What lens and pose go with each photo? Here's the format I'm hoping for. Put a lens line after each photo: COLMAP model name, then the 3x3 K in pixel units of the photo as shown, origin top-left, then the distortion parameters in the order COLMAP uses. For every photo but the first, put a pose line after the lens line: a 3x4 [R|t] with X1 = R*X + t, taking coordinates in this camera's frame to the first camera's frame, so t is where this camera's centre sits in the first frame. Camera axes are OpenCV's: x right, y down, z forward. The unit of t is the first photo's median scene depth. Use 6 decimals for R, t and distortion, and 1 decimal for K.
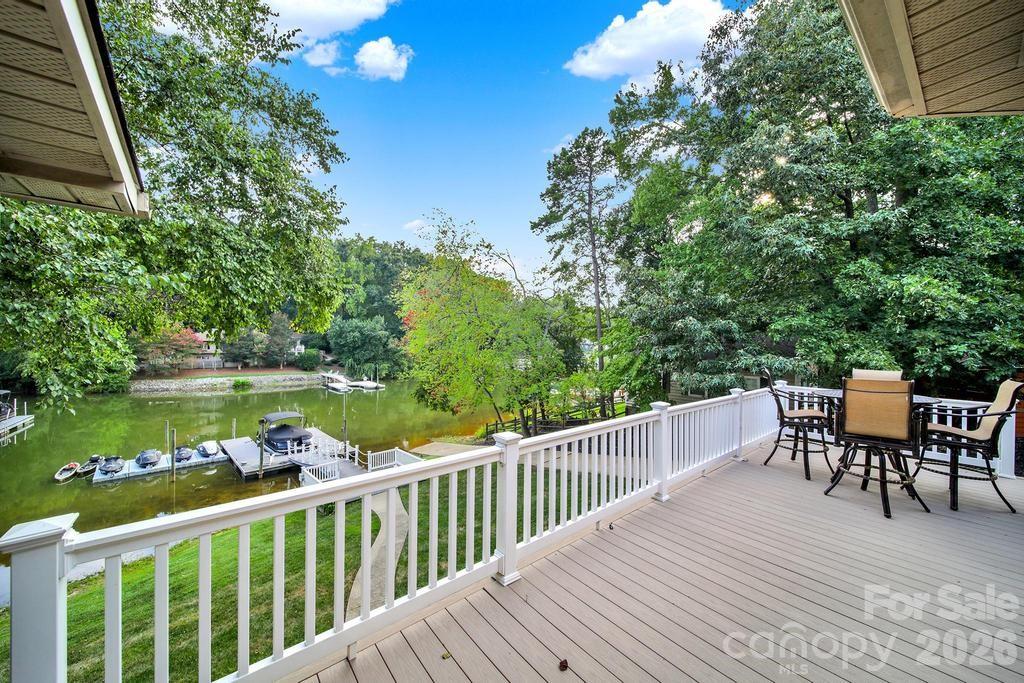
lens RADIAL K [[368.8, 0, 512.6], [0, 368.8, 344.3], [0, 0, 1]] dist [-0.000874, -0.000995]
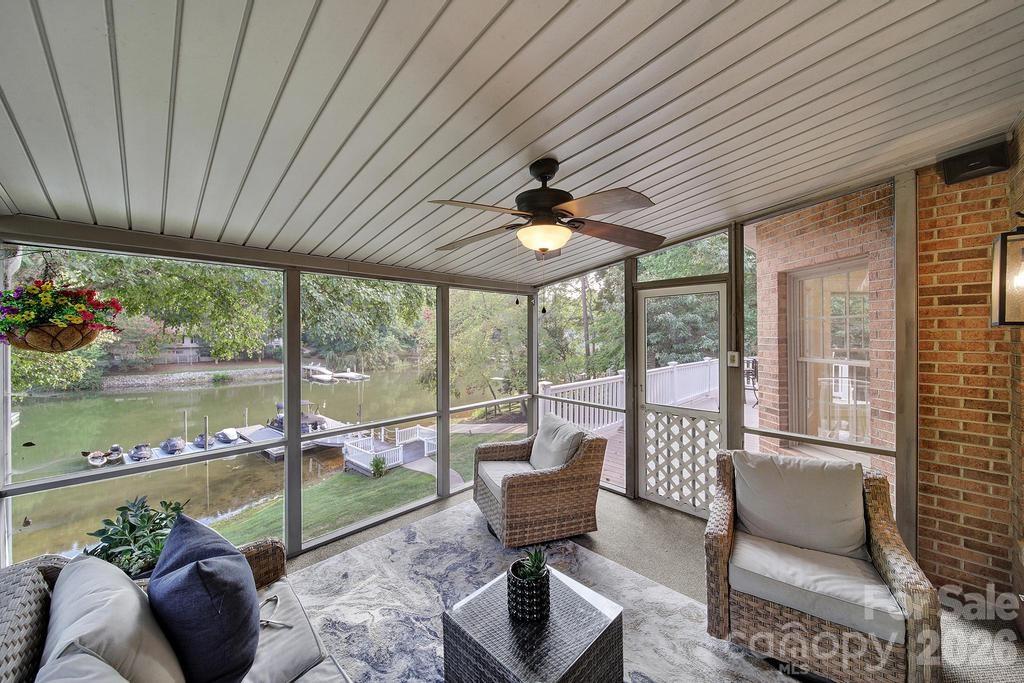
lens RADIAL K [[368.8, 0, 511.7], [0, 368.8, 333.0], [0, 0, 1]] dist [-0.000874, -0.000995]
pose [[0.996612, -0.012953, 0.081218, -0.033472], [0.013220, 0.999909, -0.002753, -0.000255], [-0.081175, 0.003818, 0.996693, -0.050468]]
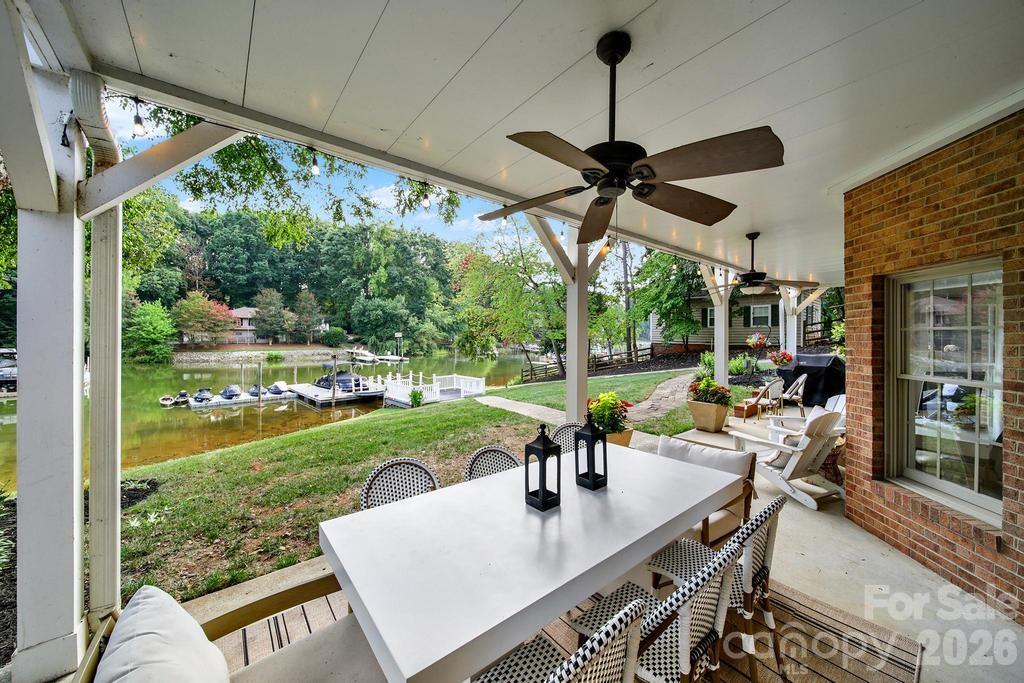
lens RADIAL K [[368.8, 0, 510.9], [0, 368.8, 336.1], [0, 0, 1]] dist [-0.000874, -0.000995]
pose [[0.999855, -0.001411, -0.016999, -0.034836], [0.001379, 0.999997, -0.001893, 0.047939], [0.017002, 0.001870, 0.999854, -0.046765]]
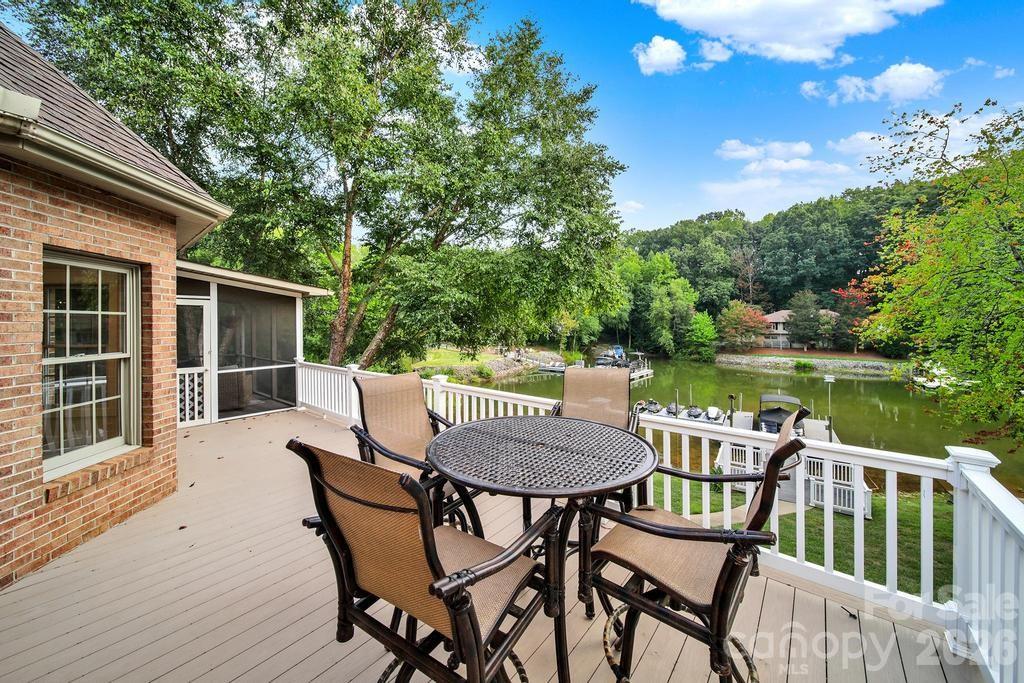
lens RADIAL K [[368.8, 0, 507.9], [0, 368.8, 322.9], [0, 0, 1]] dist [-0.000874, -0.000995]
pose [[0.177347, -0.007286, -0.984121, 0.087291], [0.002821, 0.999972, -0.006895, -0.001698], [0.984144, -0.001554, 0.177362, 0.049159]]
